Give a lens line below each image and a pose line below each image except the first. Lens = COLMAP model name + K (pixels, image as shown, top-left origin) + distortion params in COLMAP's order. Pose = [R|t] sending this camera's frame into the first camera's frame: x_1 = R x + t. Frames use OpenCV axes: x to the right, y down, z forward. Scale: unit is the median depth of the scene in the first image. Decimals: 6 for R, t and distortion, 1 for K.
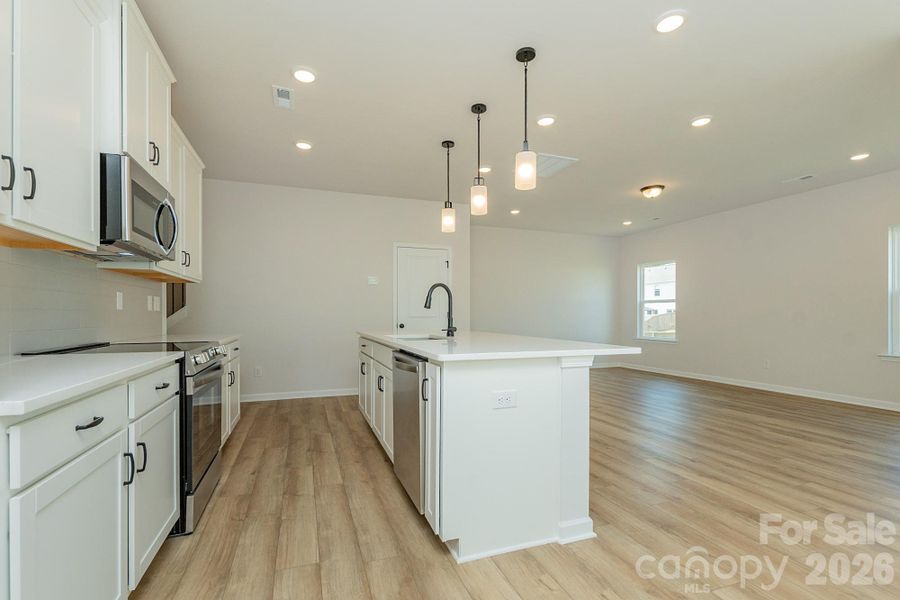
lens RADIAL K [[415.1, 0, 450.6], [0, 415.1, 316.1], [0, 0, 1]] dist [-0.001346, -0.000562]
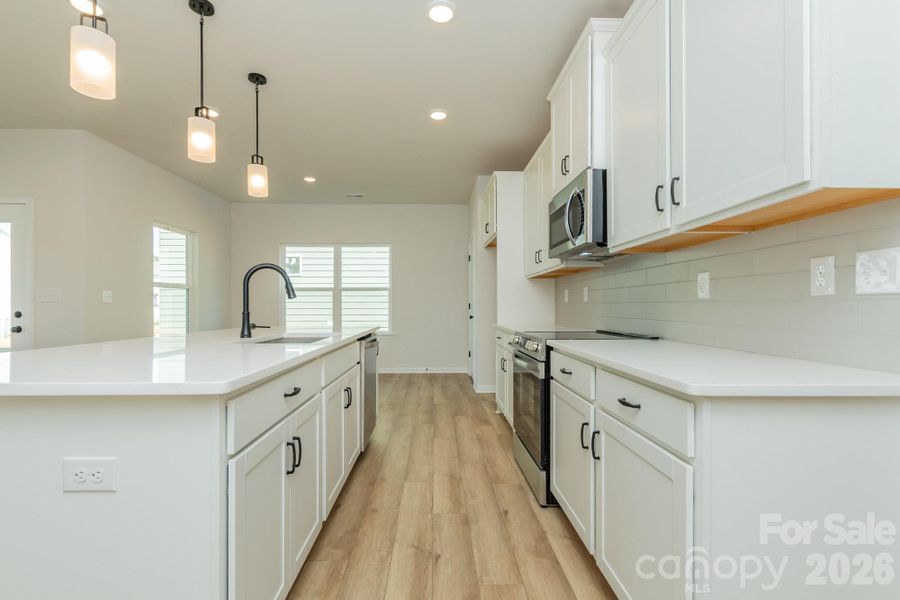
lens RADIAL K [[408.5, 0, 446.7], [0, 408.5, 309.3], [0, 0, 1]] dist [0.001999, 0.000093]
pose [[-0.950730, -0.002125, 0.310014, -0.555421], [0.003811, 0.999821, 0.018540, -0.012509], [-0.309998, 0.018808, -0.950551, 1.603546]]
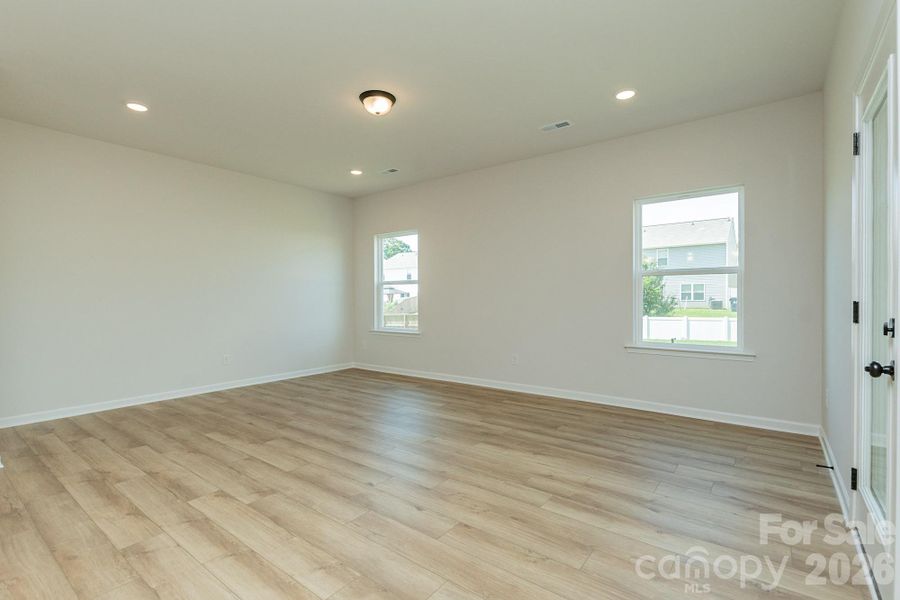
lens RADIAL K [[413.3, 0, 455.5], [0, 413.3, 295.5], [0, 0, 1]] dist [-0.003648, -0.000190]
pose [[0.841633, -0.003258, 0.540040, 0.437738], [0.008117, 0.999945, -0.006618, -0.011890], [-0.539989, 0.009954, 0.841613, 0.734616]]
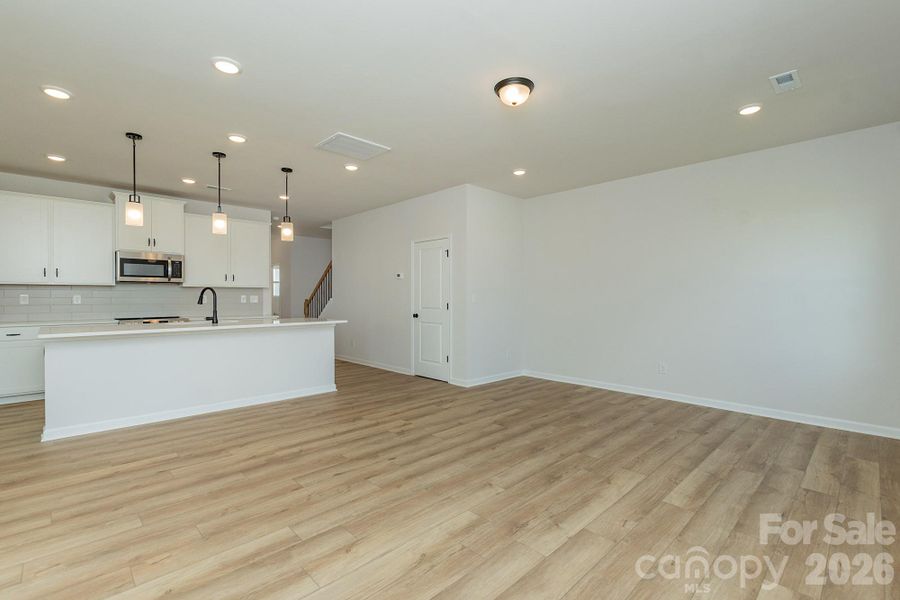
lens RADIAL K [[413.3, 0, 455.5], [0, 413.3, 295.5], [0, 0, 1]] dist [-0.003648, -0.000190]
pose [[0.407394, -0.002548, -0.913249, 1.711535], [-0.003923, 0.999982, -0.004540, -0.046941], [0.913244, 0.005432, 0.407377, 1.228987]]
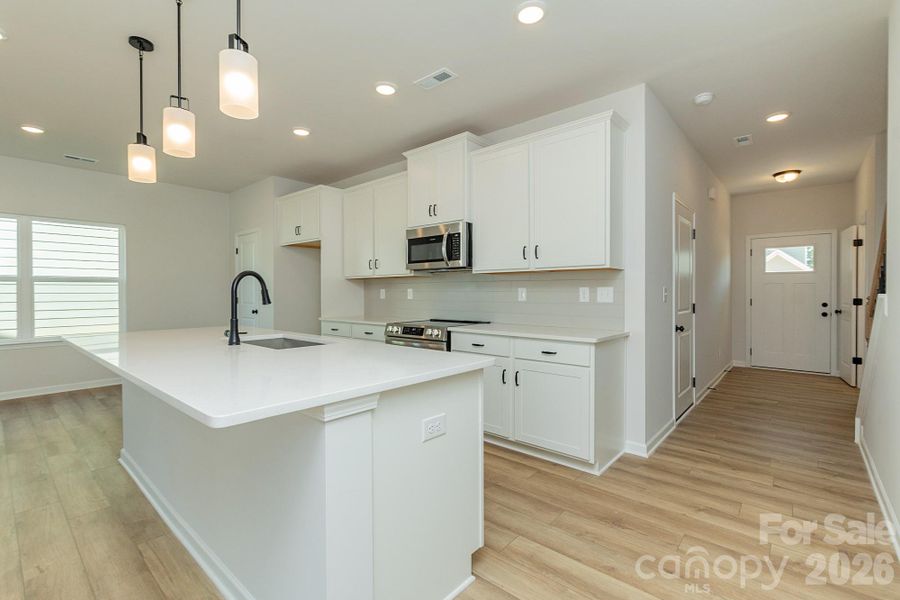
lens RADIAL K [[399.4, 0, 450.0], [0, 399.4, 300.0], [0, 0, 1]] dist [0.010800, 0.000167]
pose [[-0.872140, 0.011815, -0.489114, 0.022527], [-0.002531, 0.999586, 0.028660, -0.050793], [0.489250, 0.026234, -0.871749, 1.824677]]
